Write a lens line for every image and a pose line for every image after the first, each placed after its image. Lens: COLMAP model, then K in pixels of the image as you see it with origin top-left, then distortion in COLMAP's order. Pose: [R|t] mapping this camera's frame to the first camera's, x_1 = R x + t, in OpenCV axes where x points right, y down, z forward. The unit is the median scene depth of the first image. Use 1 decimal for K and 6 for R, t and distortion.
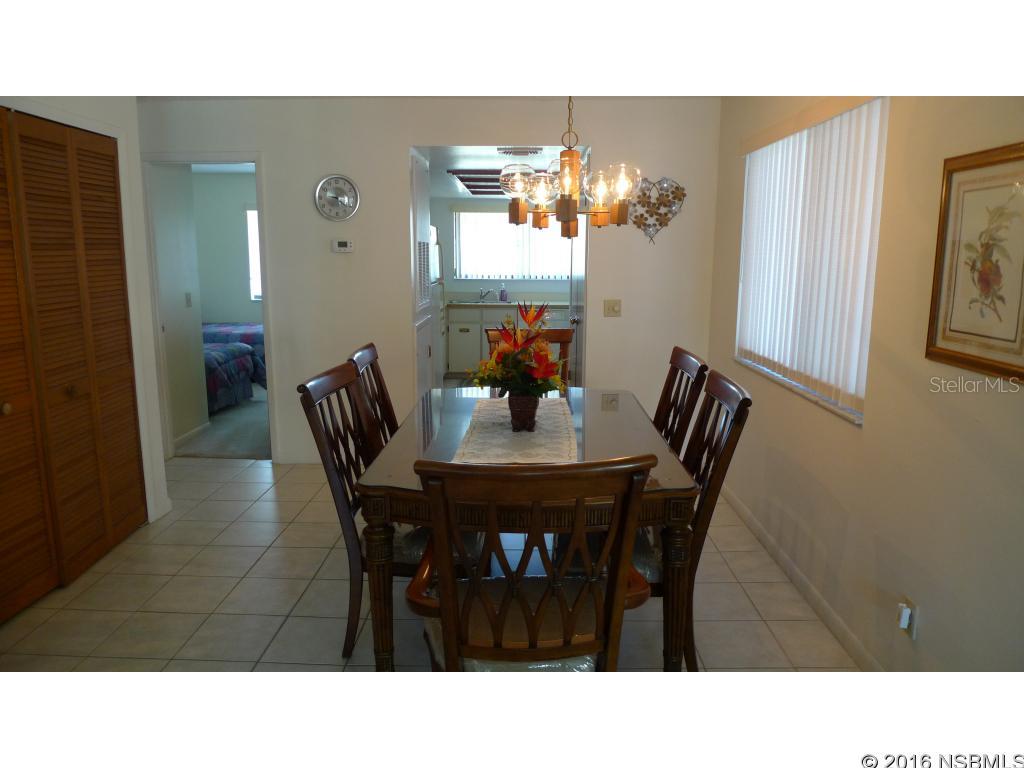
lens RADIAL K [[672.8, 0, 512.0], [0, 672.8, 384.0], [0, 0, 1]] dist [-0.037259, -0.003582]
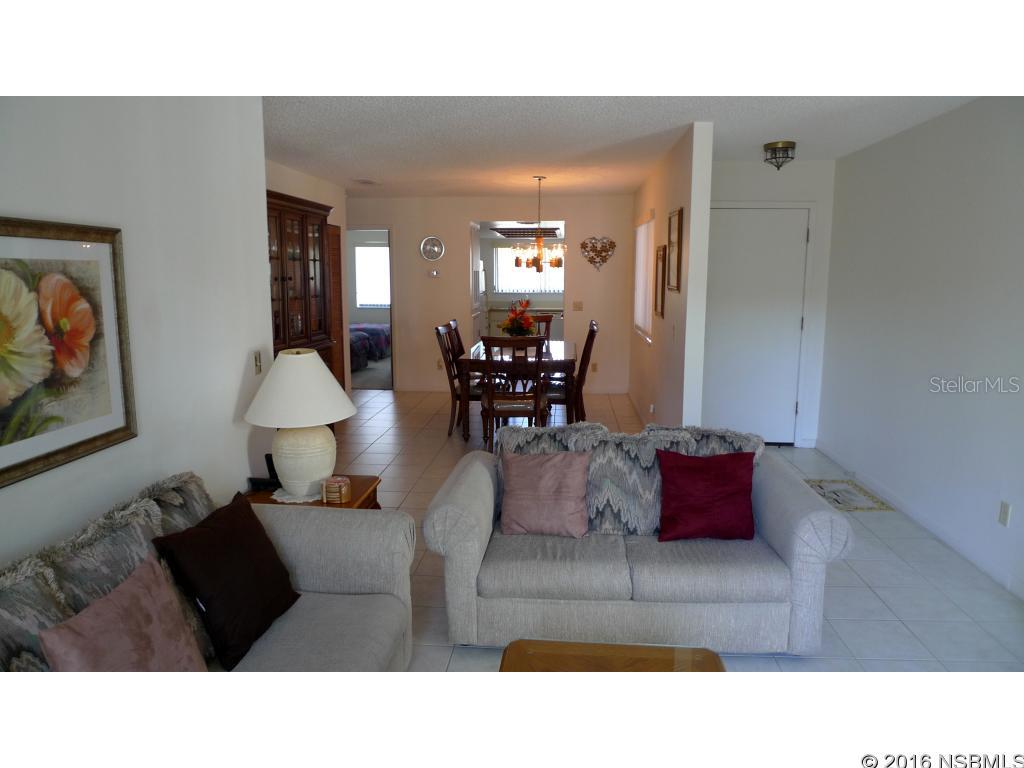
lens RADIAL K [[672.8, 0, 512.0], [0, 672.8, 384.0], [0, 0, 1]] dist [-0.037259, -0.003582]
pose [[0.998069, 0.004342, -0.061957, 0.067597], [-0.005901, 0.999670, -0.025006, 0.121336], [0.061827, 0.025324, 0.997766, -0.698474]]
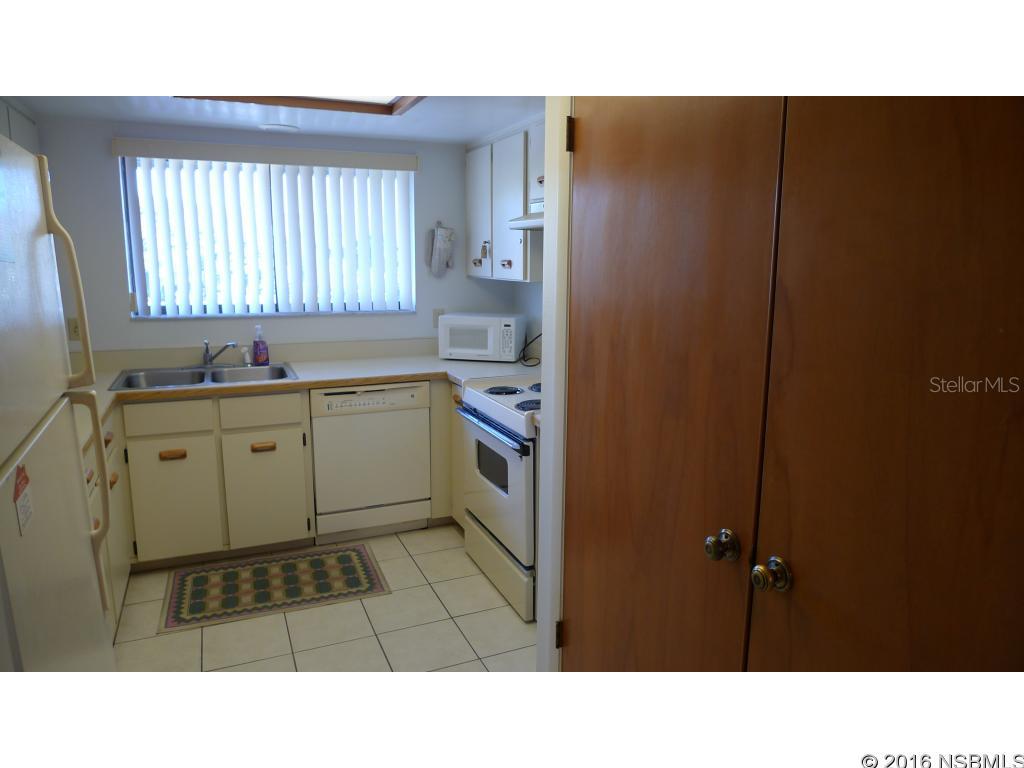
lens RADIAL K [[672.8, 0, 512.0], [0, 672.8, 384.0], [0, 0, 1]] dist [-0.037259, -0.003582]
pose [[0.904106, -0.080067, 0.419739, -0.071705], [0.075478, 0.996767, 0.027558, -0.161489], [-0.420588, 0.006766, 0.907226, 0.784824]]
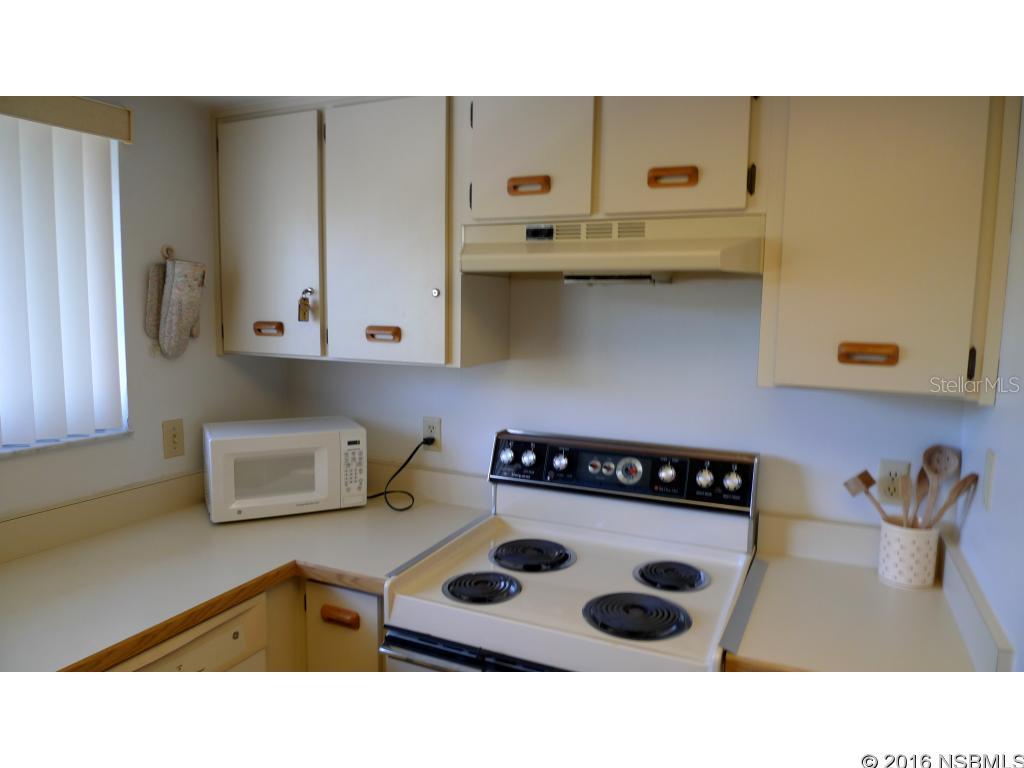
lens RADIAL K [[672.8, 0, 512.0], [0, 672.8, 384.0], [0, 0, 1]] dist [-0.037259, -0.003582]
pose [[0.396848, -0.109235, 0.911361, -0.086317], [0.152980, 0.986877, 0.051672, -0.236284], [-0.905046, 0.118914, 0.408351, 1.149964]]
